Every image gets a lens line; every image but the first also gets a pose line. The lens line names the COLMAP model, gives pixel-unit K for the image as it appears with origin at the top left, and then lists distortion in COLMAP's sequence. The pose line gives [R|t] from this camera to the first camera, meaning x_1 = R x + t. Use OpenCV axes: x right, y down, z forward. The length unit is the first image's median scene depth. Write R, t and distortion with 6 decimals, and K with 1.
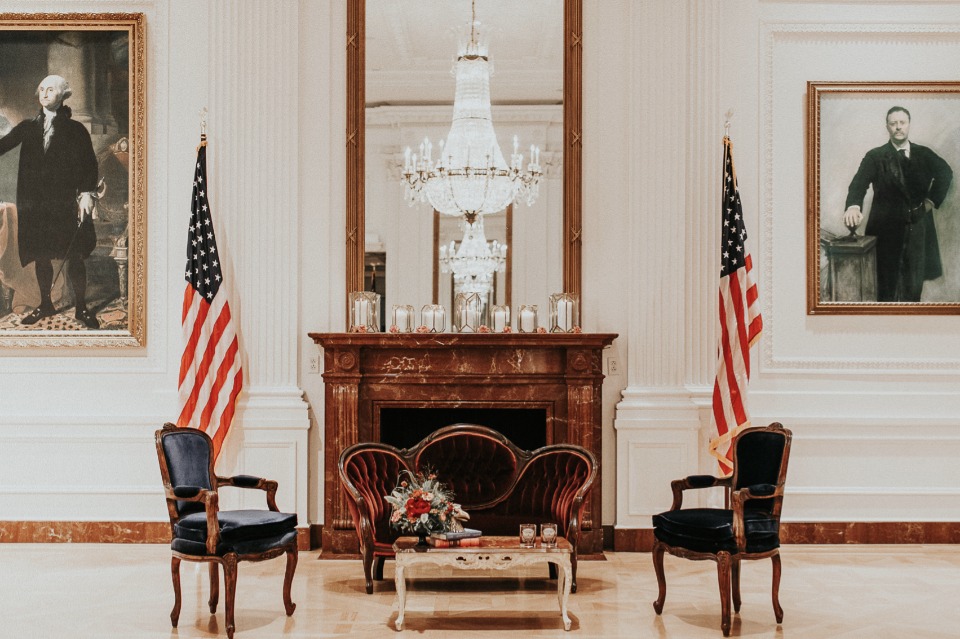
lens RADIAL K [[1430.8, 0, 480.0], [0, 1430.8, 319.5], [0, 0, 1]] dist [0.012041, -0.012574]
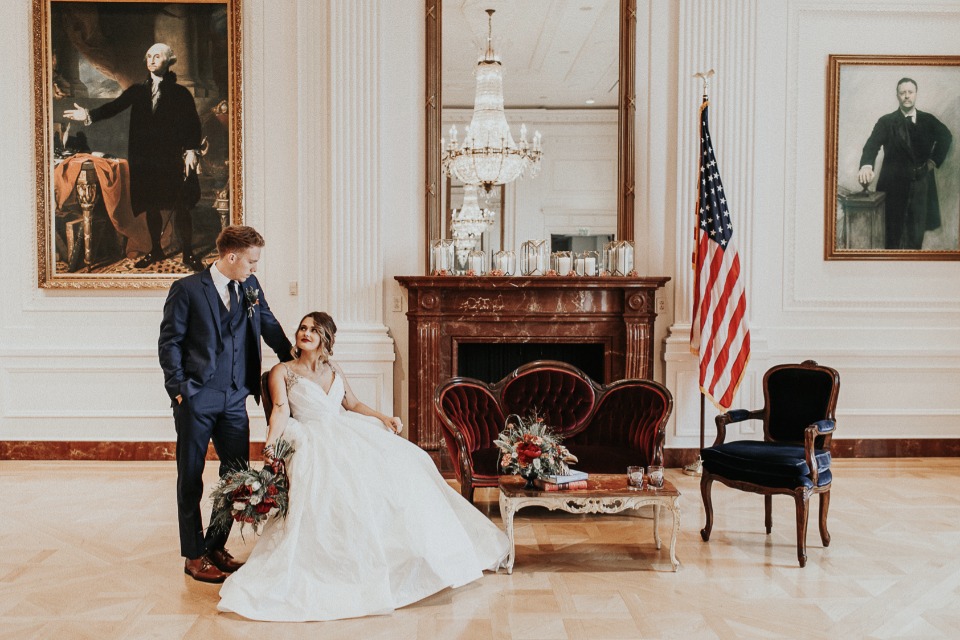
lens RADIAL K [[926.7, 0, 480.0], [0, 926.7, 320.0], [0, 0, 1]] dist [-0.006454, -0.006018]
pose [[0.999570, -0.000579, 0.029308, -0.070478], [-0.001168, 0.998225, 0.059546, 0.000543], [-0.029291, -0.059554, 0.997795, 0.263917]]
